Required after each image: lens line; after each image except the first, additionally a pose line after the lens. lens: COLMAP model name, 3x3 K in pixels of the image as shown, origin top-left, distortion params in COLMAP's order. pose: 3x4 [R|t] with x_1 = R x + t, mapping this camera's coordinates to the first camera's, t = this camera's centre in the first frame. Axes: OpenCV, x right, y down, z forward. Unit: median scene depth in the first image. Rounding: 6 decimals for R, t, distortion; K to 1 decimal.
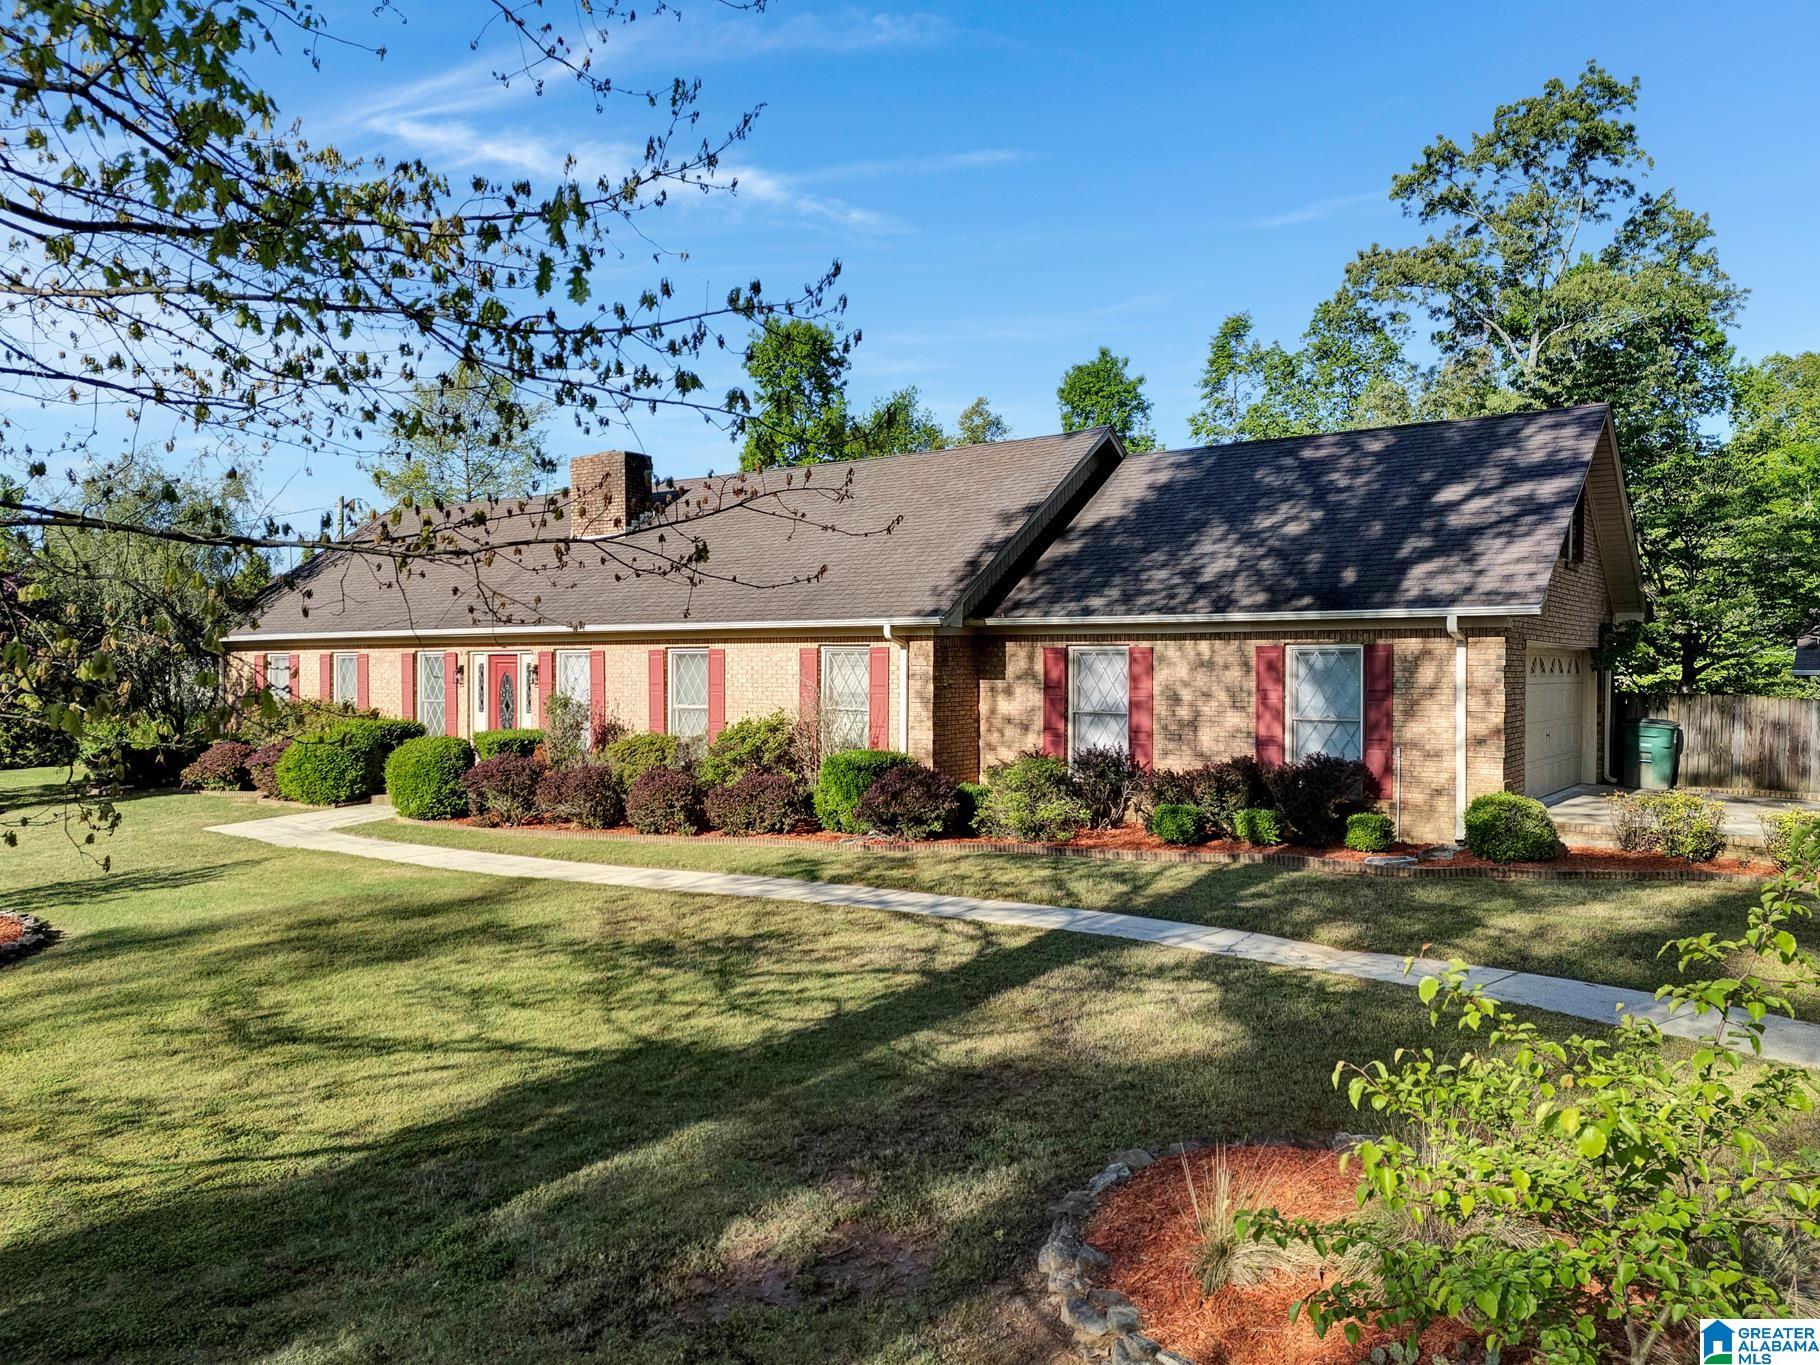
lens RADIAL K [[1311.8, 0, 910.0], [0, 1311.8, 682.5], [0, 0, 1]] dist [0.054125, -0.051673]
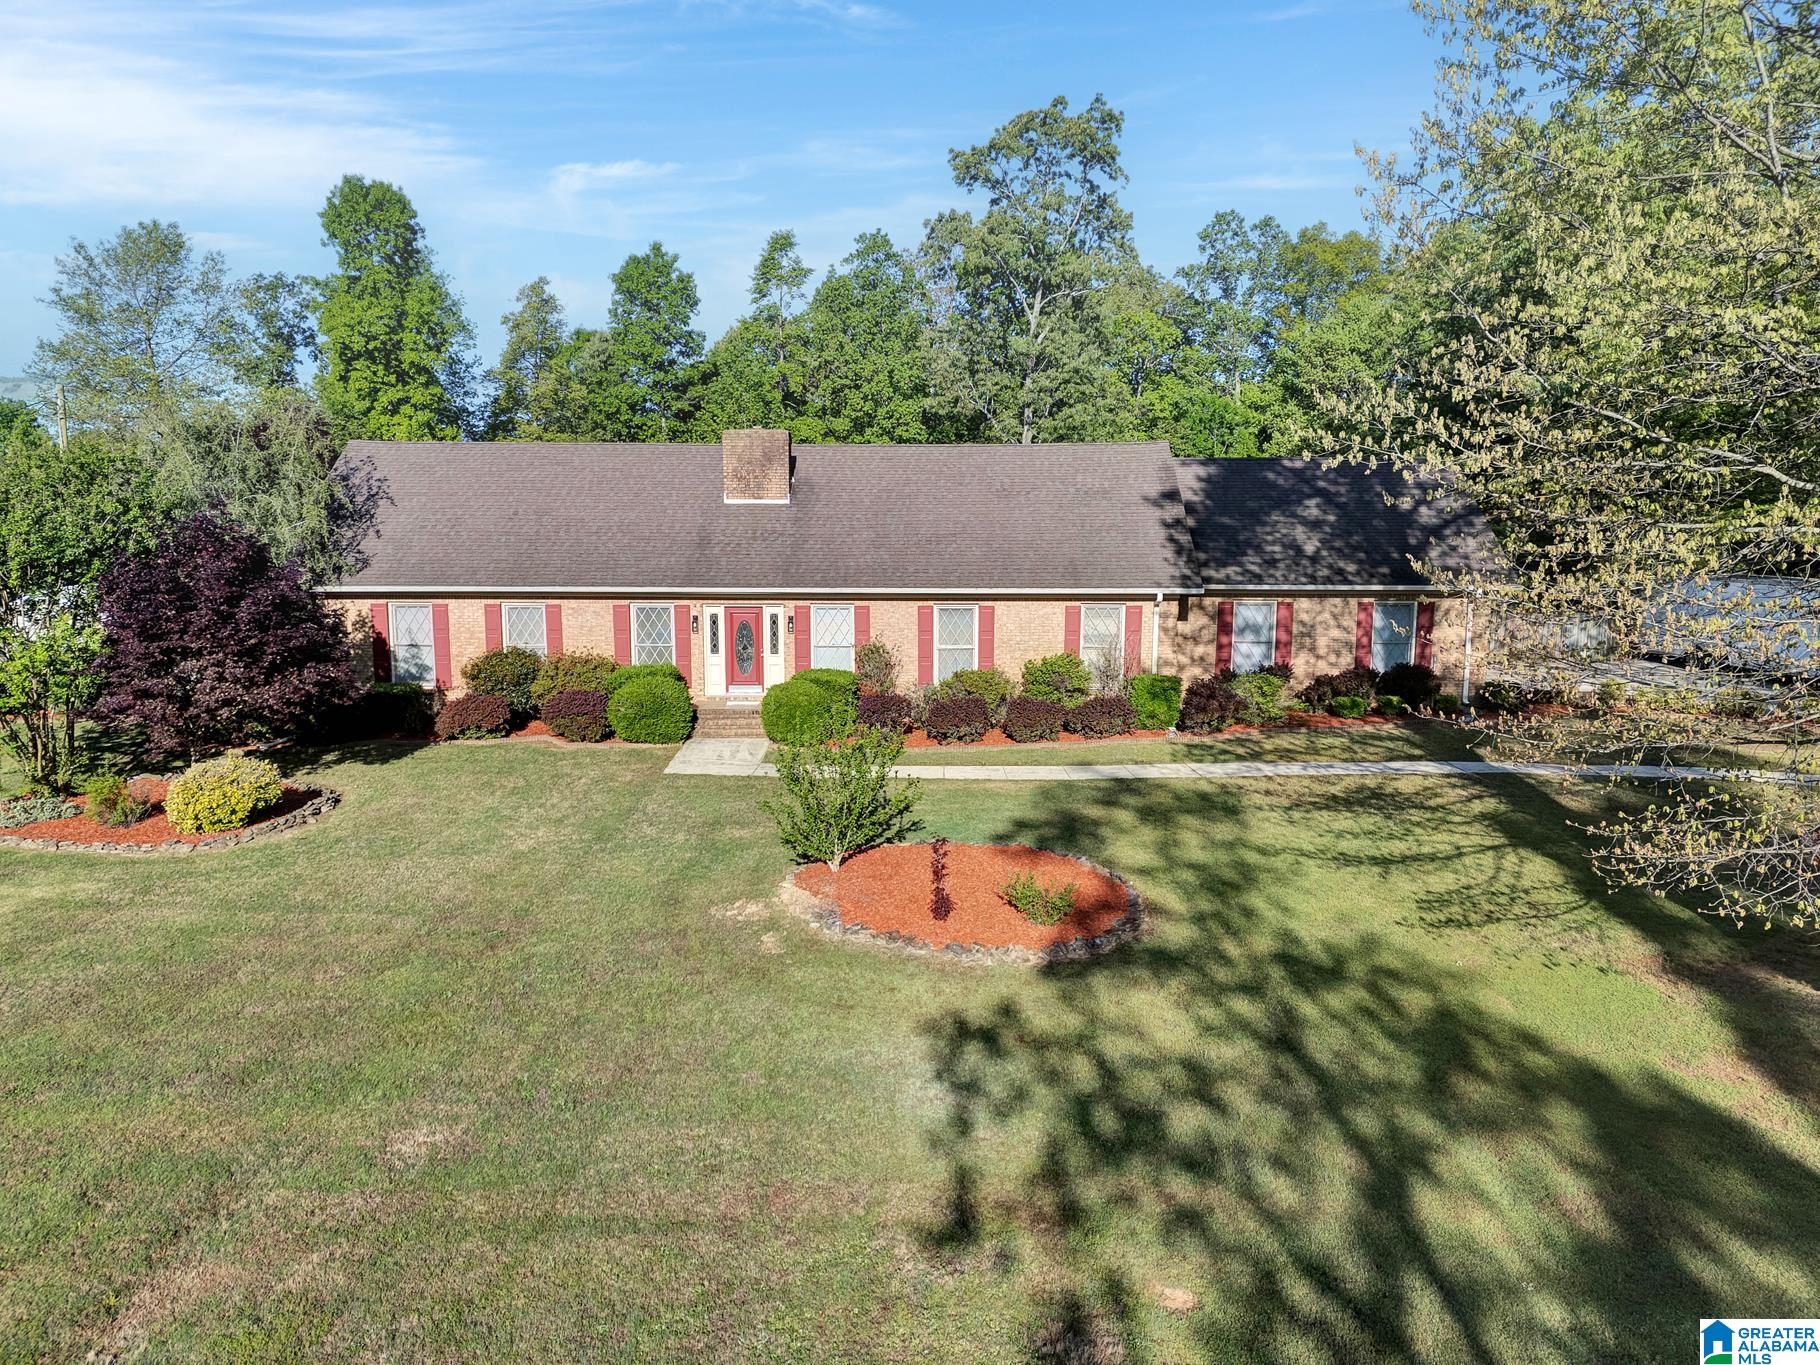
lens RADIAL K [[1311.8, 0, 910.0], [0, 1311.8, 682.5], [0, 0, 1]] dist [0.054125, -0.051673]
pose [[0.818726, -0.079794, 0.568612, -1.114373], [0.003653, 0.991000, 0.133809, -0.144003], [-0.574172, -0.107476, 0.811650, -0.110791]]
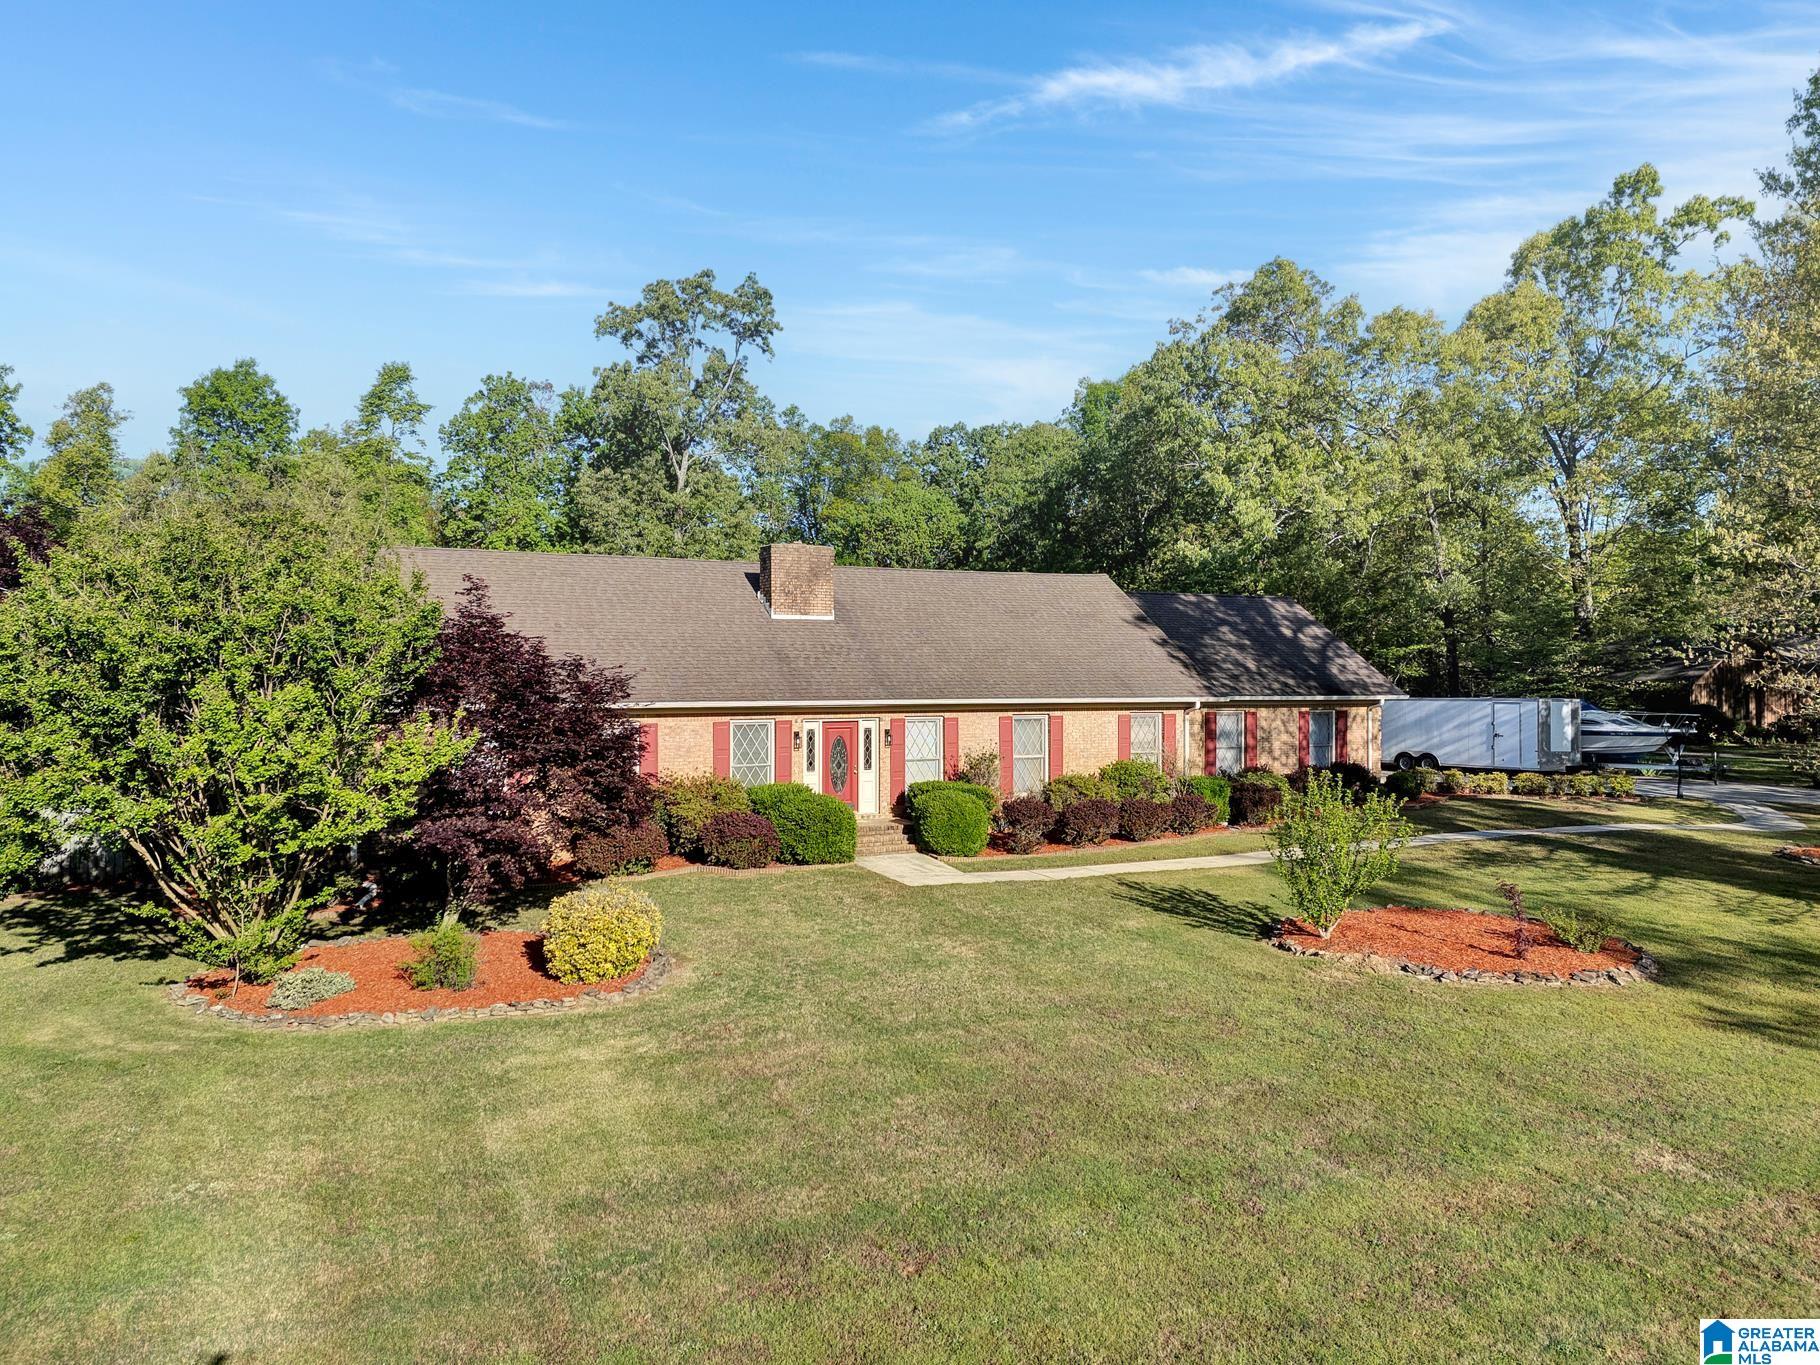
lens RADIAL K [[1308.2, 0, 910.0], [0, 1308.2, 682.5], [0, 0, 1]] dist [0.097811, 0.000295]
pose [[0.459577, -0.005047, 0.888124, -1.663367], [0.009025, 0.999959, 0.001012, -0.071007], [-0.888092, 0.007551, 0.459603, 0.515781]]
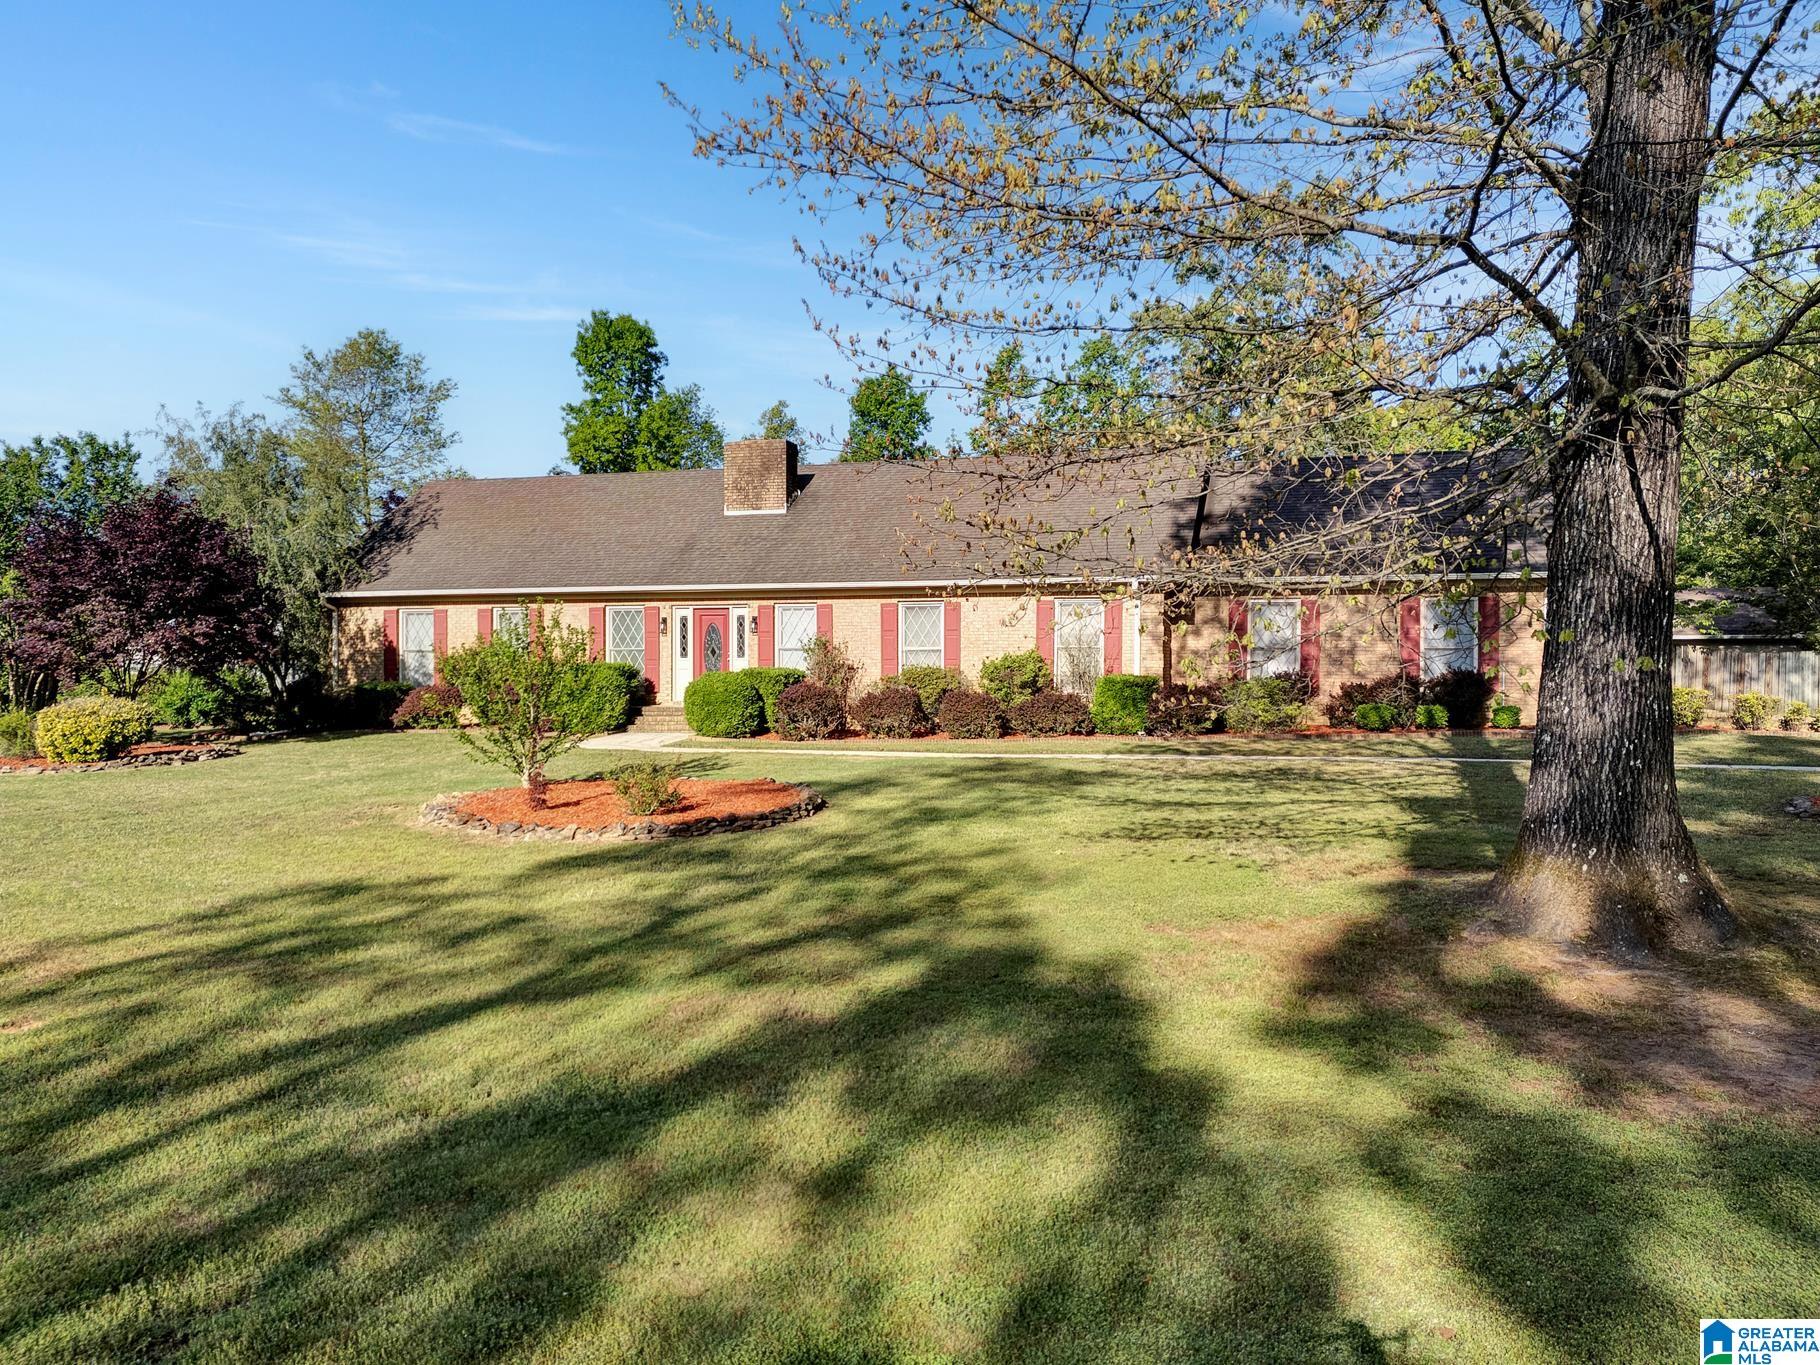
lens RADIAL K [[1277.3, 0, 878.5], [0, 1277.3, 685.7], [0, 0, 1]] dist [0.042347, -0.000275]
pose [[0.955515, -0.005095, 0.294900, -0.636834], [0.003086, 0.999969, 0.007278, 0.051447], [-0.294928, -0.006044, 0.955500, -0.179500]]
